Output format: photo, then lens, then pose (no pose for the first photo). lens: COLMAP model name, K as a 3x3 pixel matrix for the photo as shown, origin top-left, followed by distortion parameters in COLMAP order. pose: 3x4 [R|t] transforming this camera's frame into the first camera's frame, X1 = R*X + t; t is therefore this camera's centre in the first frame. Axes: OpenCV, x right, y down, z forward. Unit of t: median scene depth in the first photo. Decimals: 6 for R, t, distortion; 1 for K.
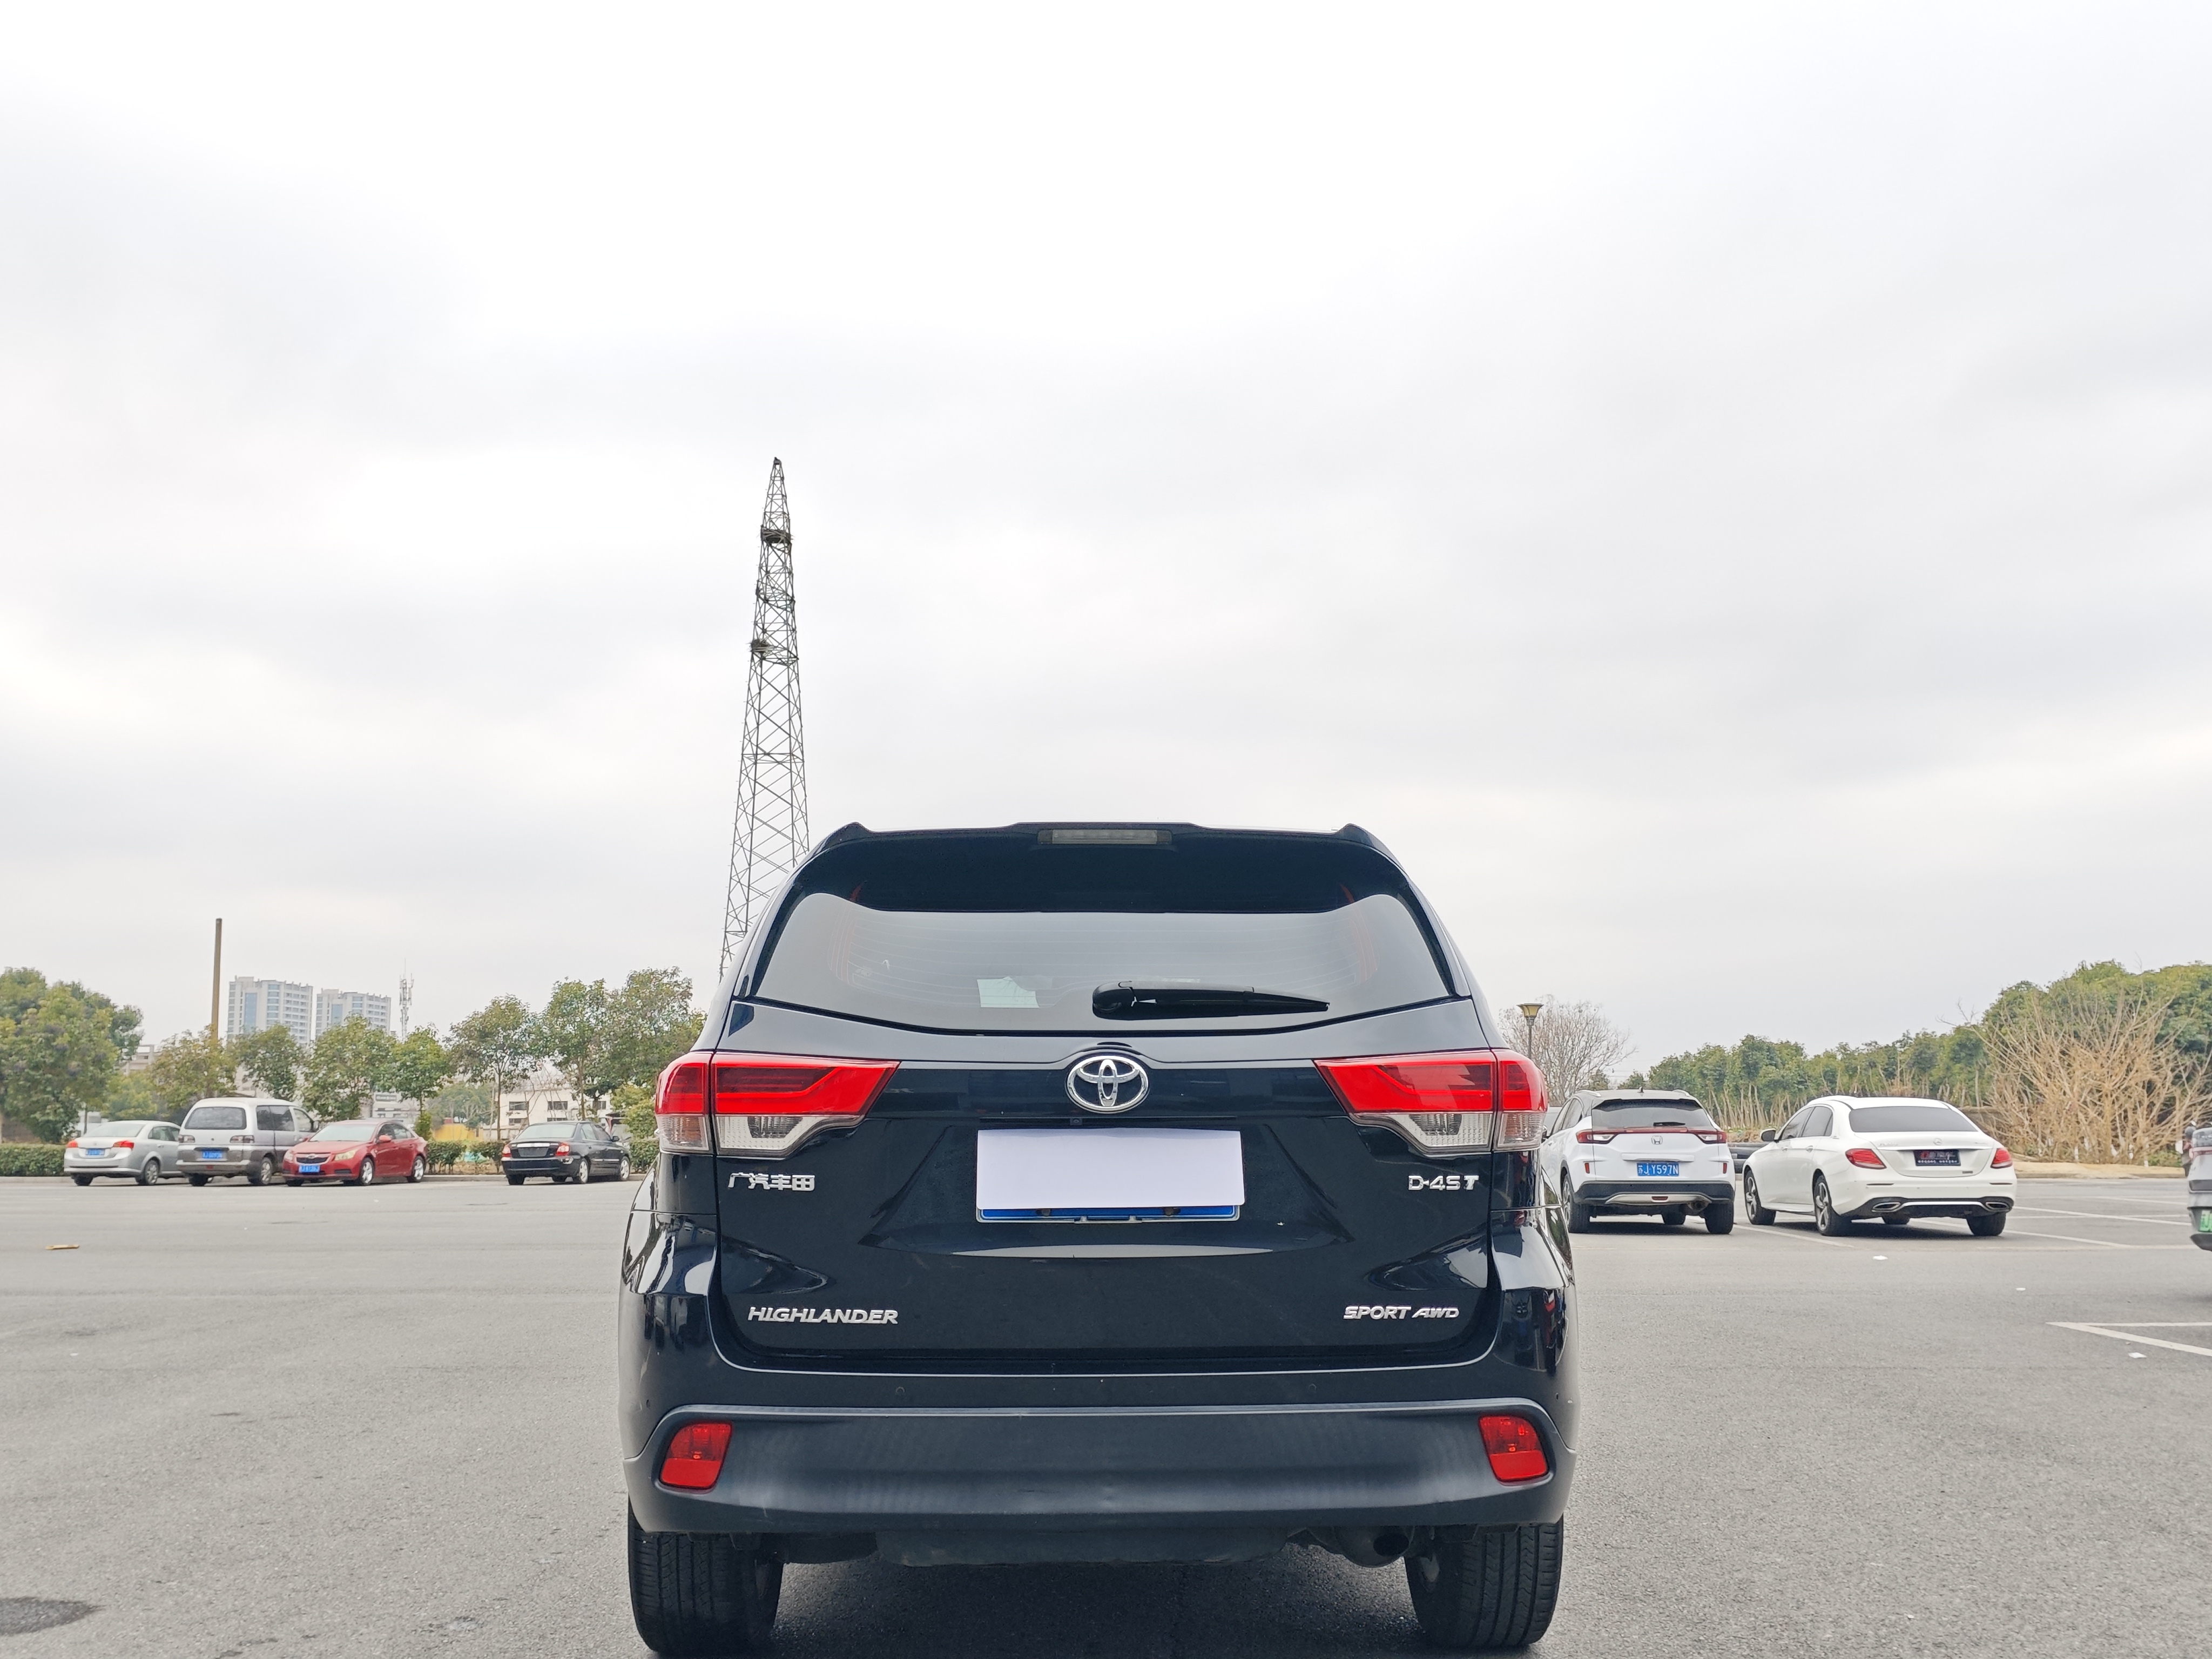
lens RADIAL K [[2251.0, 0, 1081.1], [0, 2251.0, 837.5], [0, 0, 1]] dist [0.127919, -0.556079]
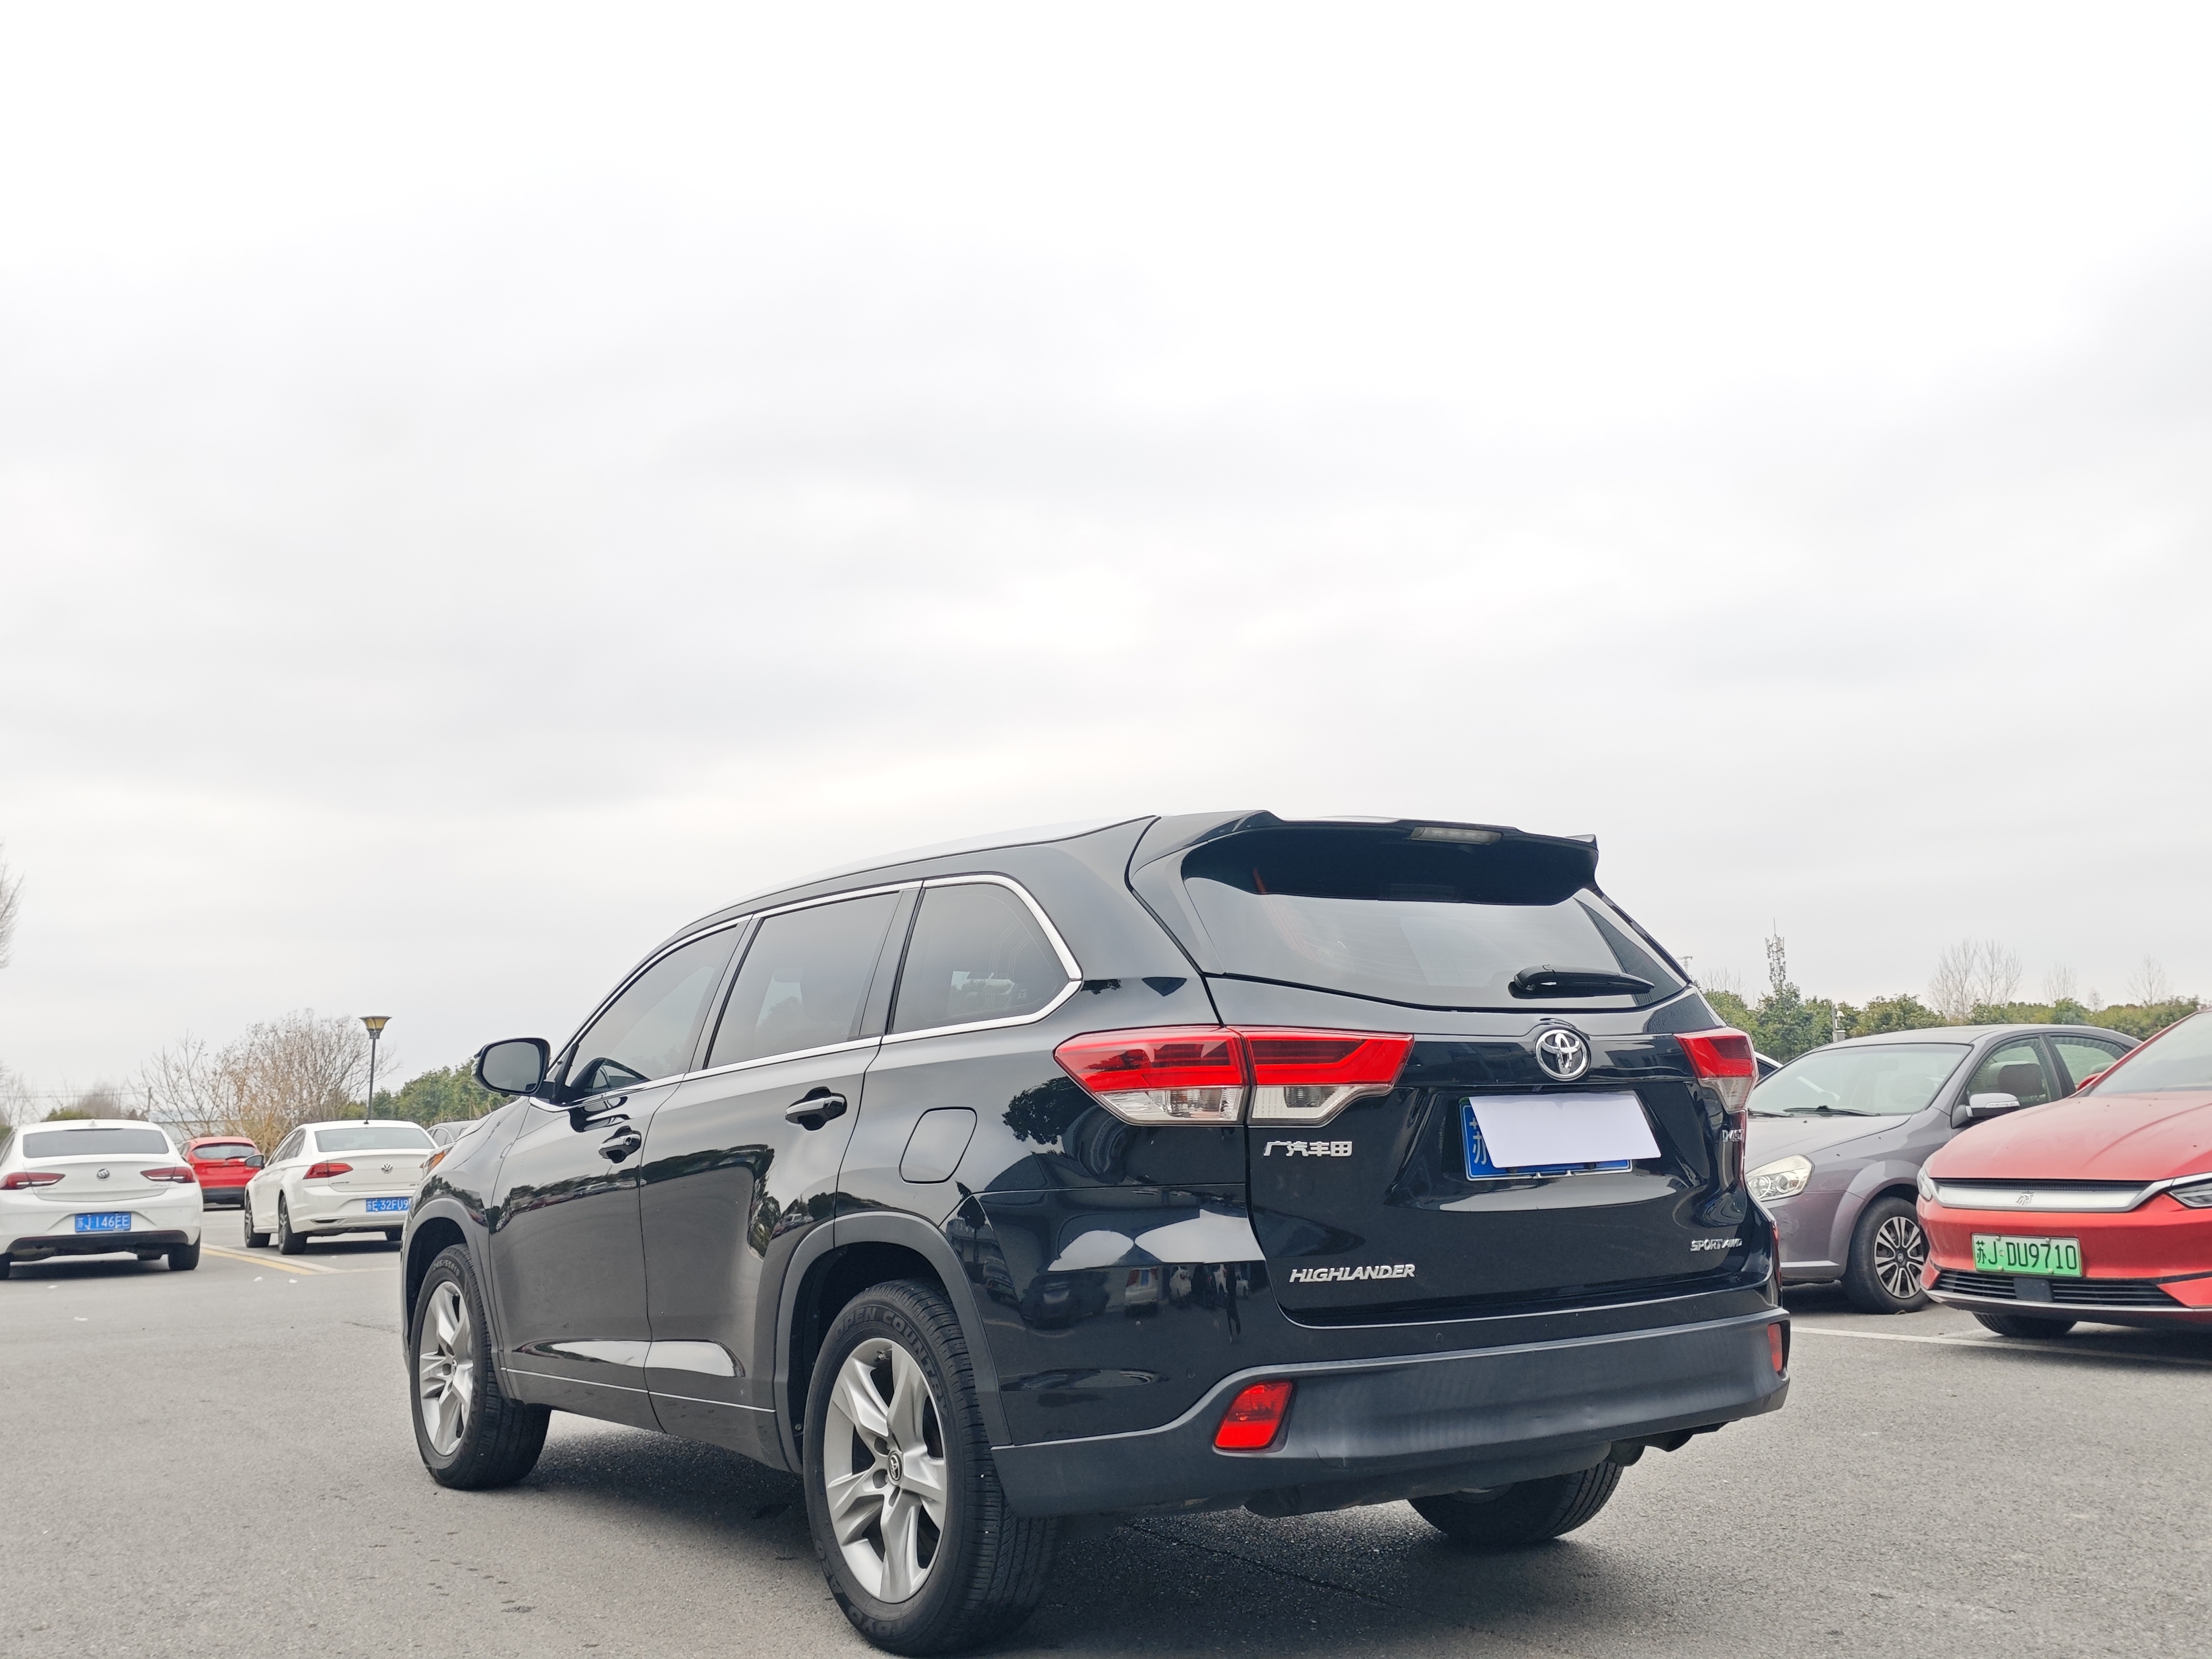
lens RADIAL K [[2251.0, 0, 1081.1], [0, 2251.0, 837.5], [0, 0, 1]] dist [0.127919, -0.556079]
pose [[0.835022, 0.046942, 0.548210, -0.783835], [-0.042738, 0.998877, -0.020433, 0.032849], [-0.548553, -0.006368, 0.836091, 0.177306]]
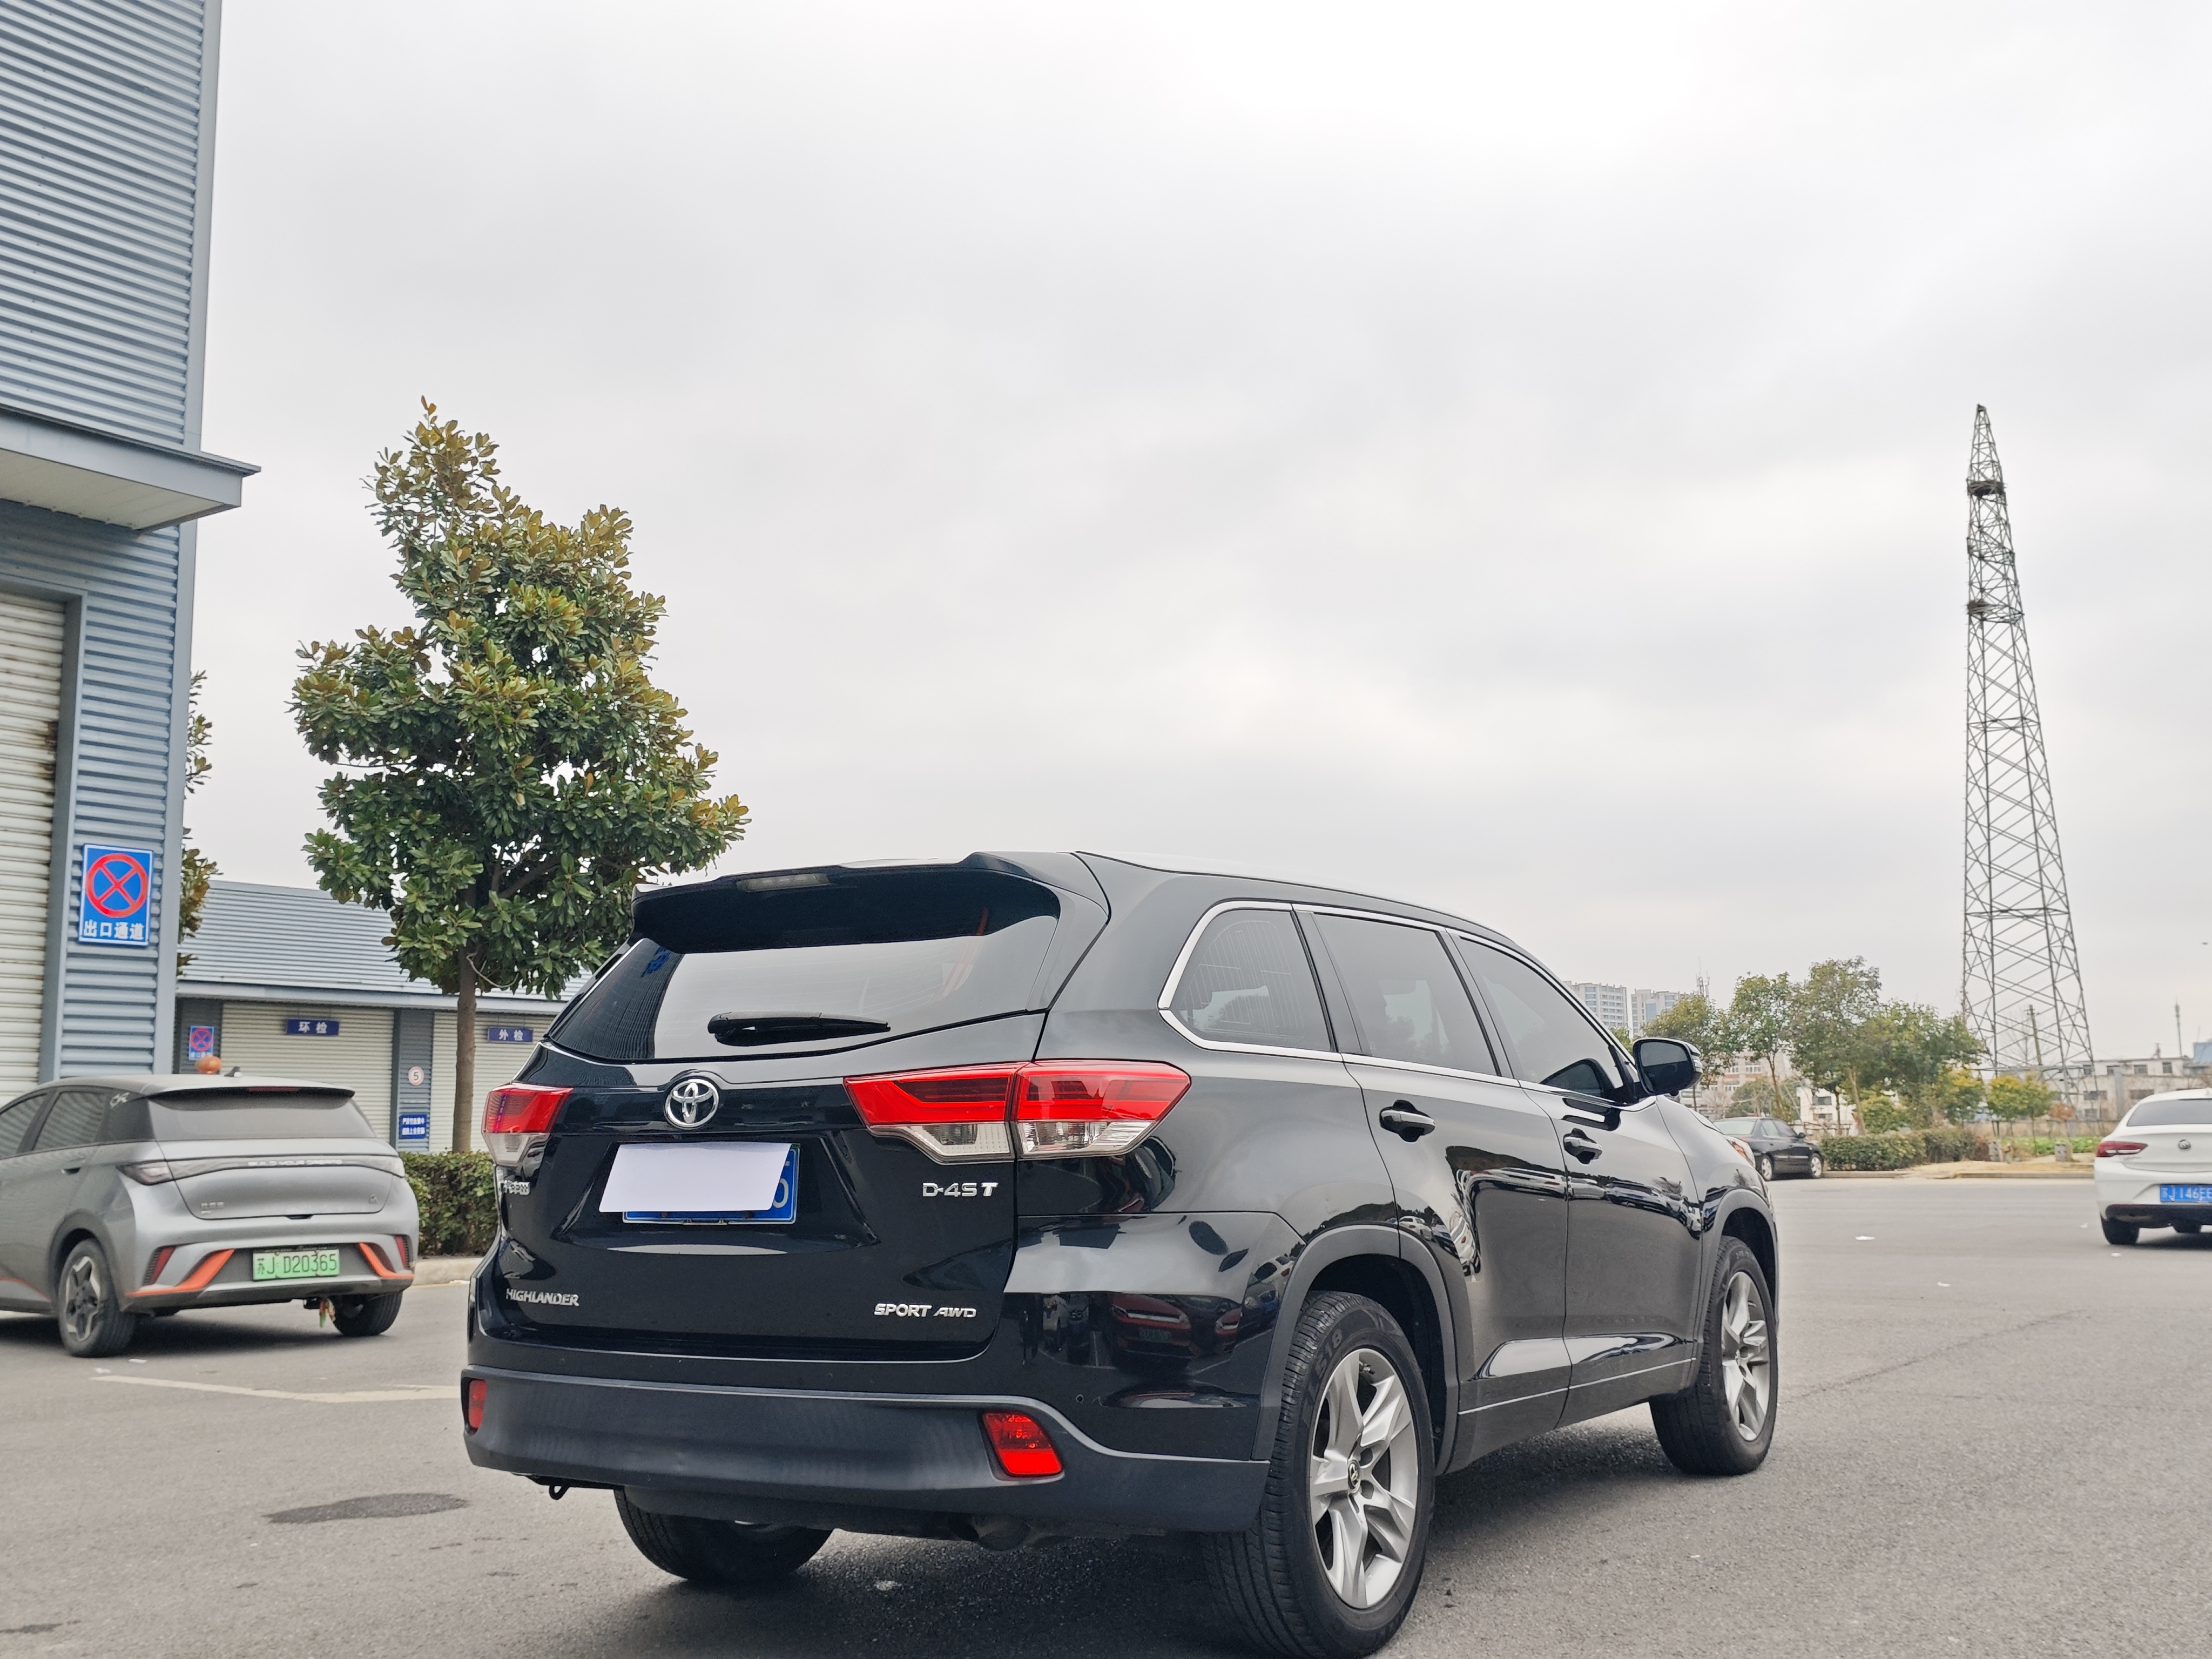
lens RADIAL K [[2251.0, 0, 1081.1], [0, 2251.0, 837.5], [0, 0, 1]] dist [0.127919, -0.556079]
pose [[0.824819, -0.081355, -0.559514, 0.796733], [0.082586, 0.996316, -0.023122, 0.016698], [0.559333, -0.027137, 0.828498, 0.154919]]
